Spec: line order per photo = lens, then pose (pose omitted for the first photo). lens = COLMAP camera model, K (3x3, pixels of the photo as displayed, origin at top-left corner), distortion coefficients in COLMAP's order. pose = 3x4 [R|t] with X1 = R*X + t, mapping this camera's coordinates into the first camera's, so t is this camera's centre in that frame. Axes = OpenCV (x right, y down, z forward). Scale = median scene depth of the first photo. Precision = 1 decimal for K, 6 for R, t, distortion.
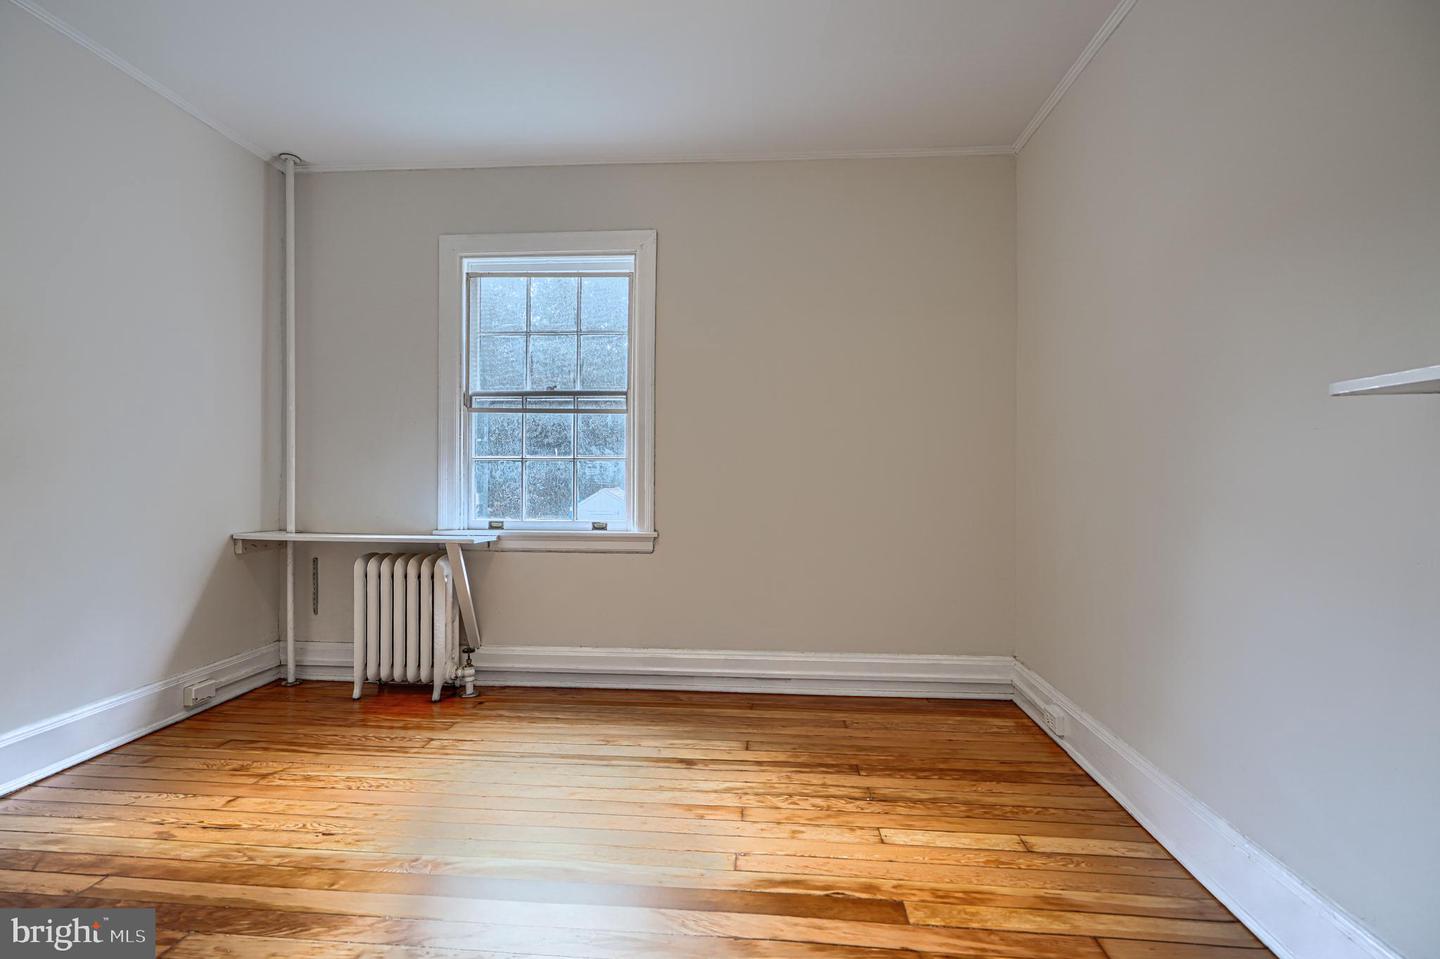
lens RADIAL K [[647.5, 0, 718.1], [0, 647.5, 477.2], [0, 0, 1]] dist [-0.000379, 0.000420]
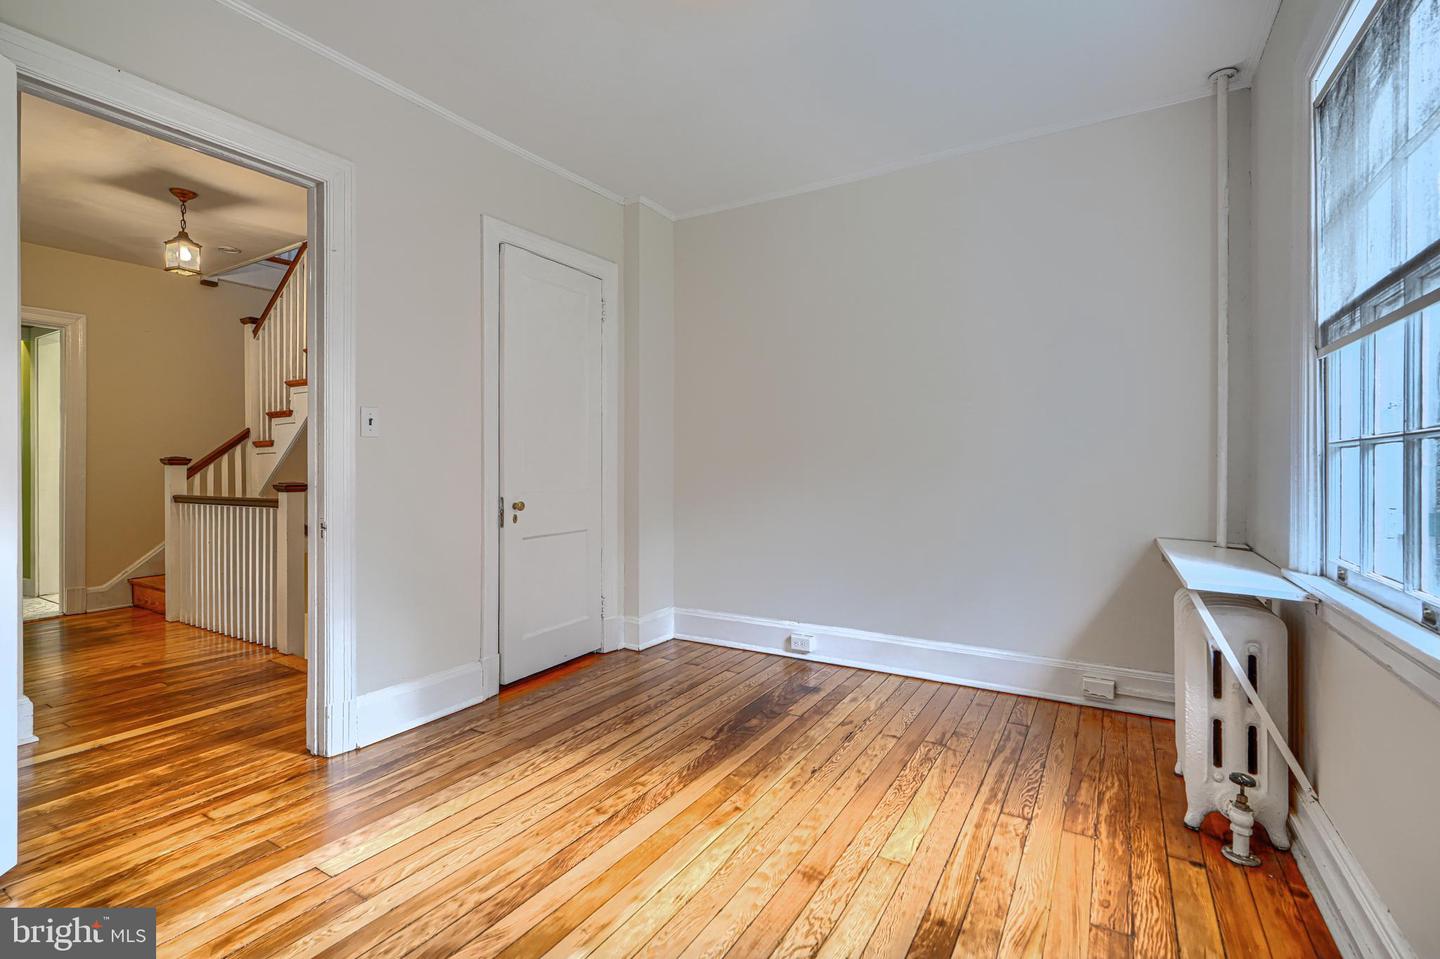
lens RADIAL K [[647.5, 0, 717.4], [0, 647.5, 474.5], [0, 0, 1]] dist [-0.000379, 0.000420]
pose [[-0.453444, -0.000582, -0.891284, 0.418000], [-0.006609, 0.999974, 0.002709, 0.001874], [0.891260, 0.007119, -0.453436, 1.062948]]
